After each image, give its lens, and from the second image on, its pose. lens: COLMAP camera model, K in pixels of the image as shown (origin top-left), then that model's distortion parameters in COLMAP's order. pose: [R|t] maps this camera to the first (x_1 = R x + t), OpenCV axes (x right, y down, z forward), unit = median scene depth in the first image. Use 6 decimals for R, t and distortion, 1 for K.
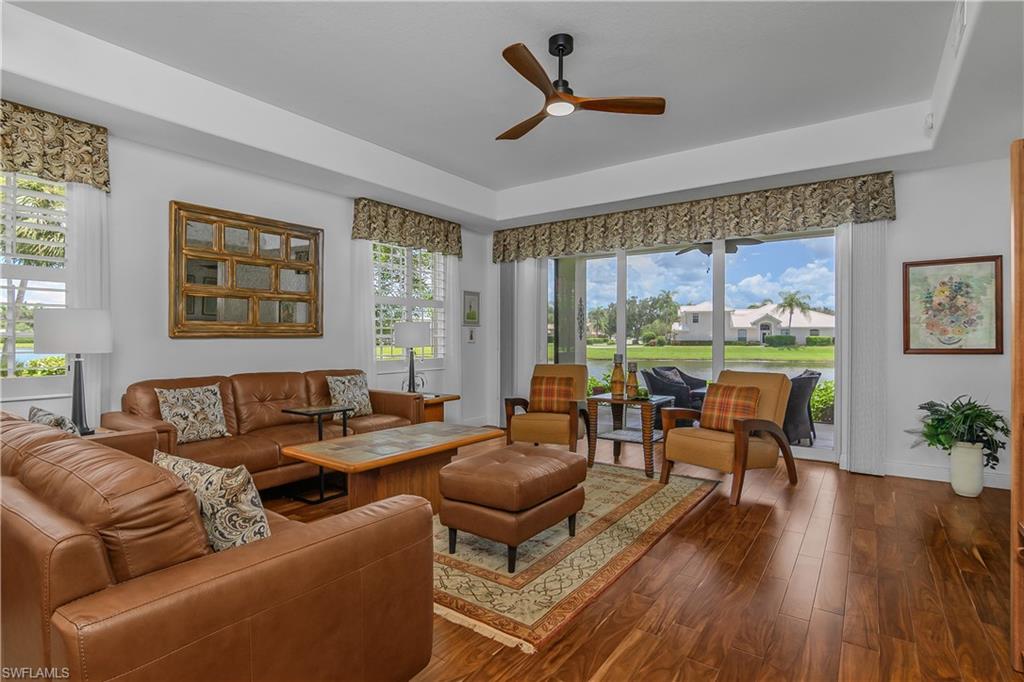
lens RADIAL K [[513.1, 0, 505.4], [0, 513.1, 350.8], [0, 0, 1]] dist [-0.009485, 0.002737]
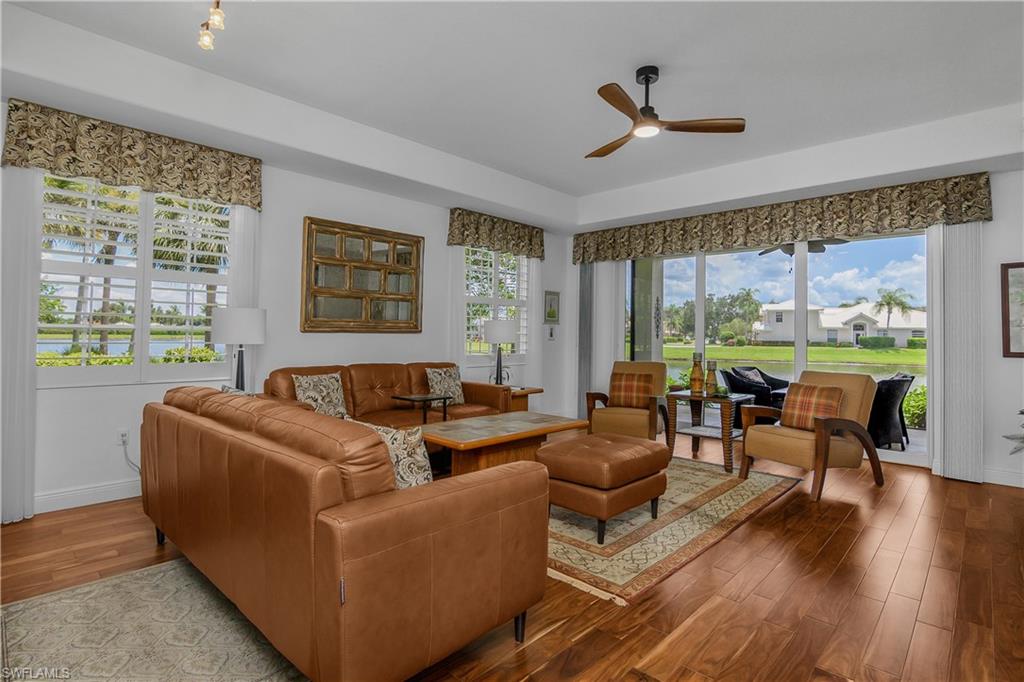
lens RADIAL K [[513.1, 0, 503.8], [0, 513.1, 332.0], [0, 0, 1]] dist [-0.009485, 0.002737]
pose [[0.990367, 0.011589, -0.137981, -0.030882], [-0.015882, 0.999422, -0.030049, 0.002204], [0.137553, 0.031951, 0.989979, -0.100911]]
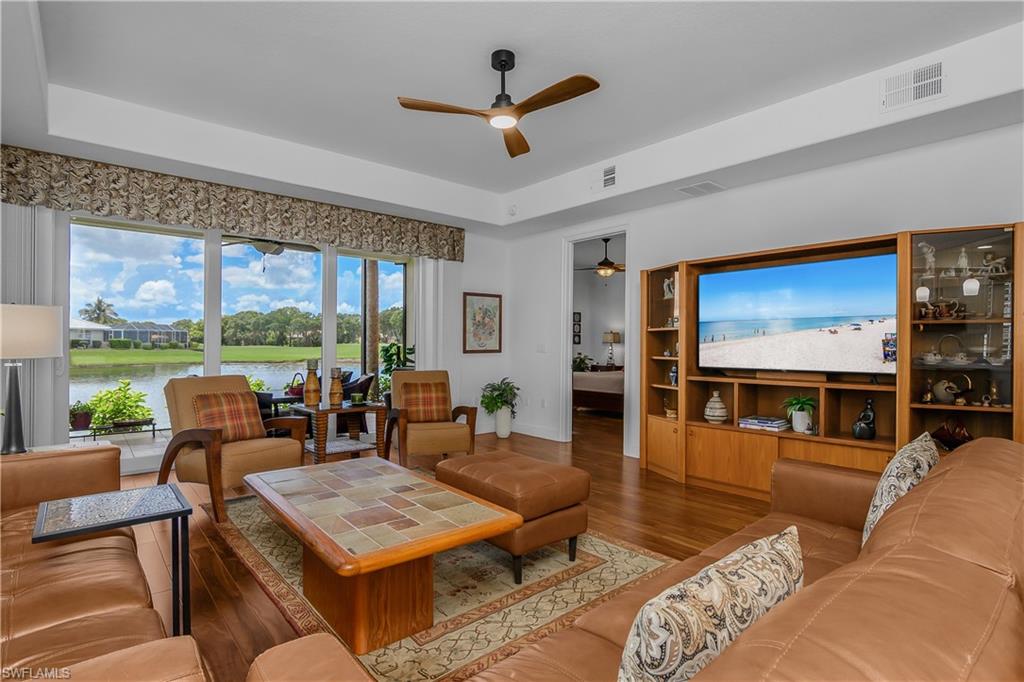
lens RADIAL K [[513.1, 0, 513.5], [0, 513.1, 342.2], [0, 0, 1]] dist [-0.009485, 0.002737]
pose [[0.244595, 0.004226, 0.969616, -0.677308], [0.006317, 0.999962, -0.005952, -0.018016], [-0.969605, 0.007581, 0.244559, 0.531923]]
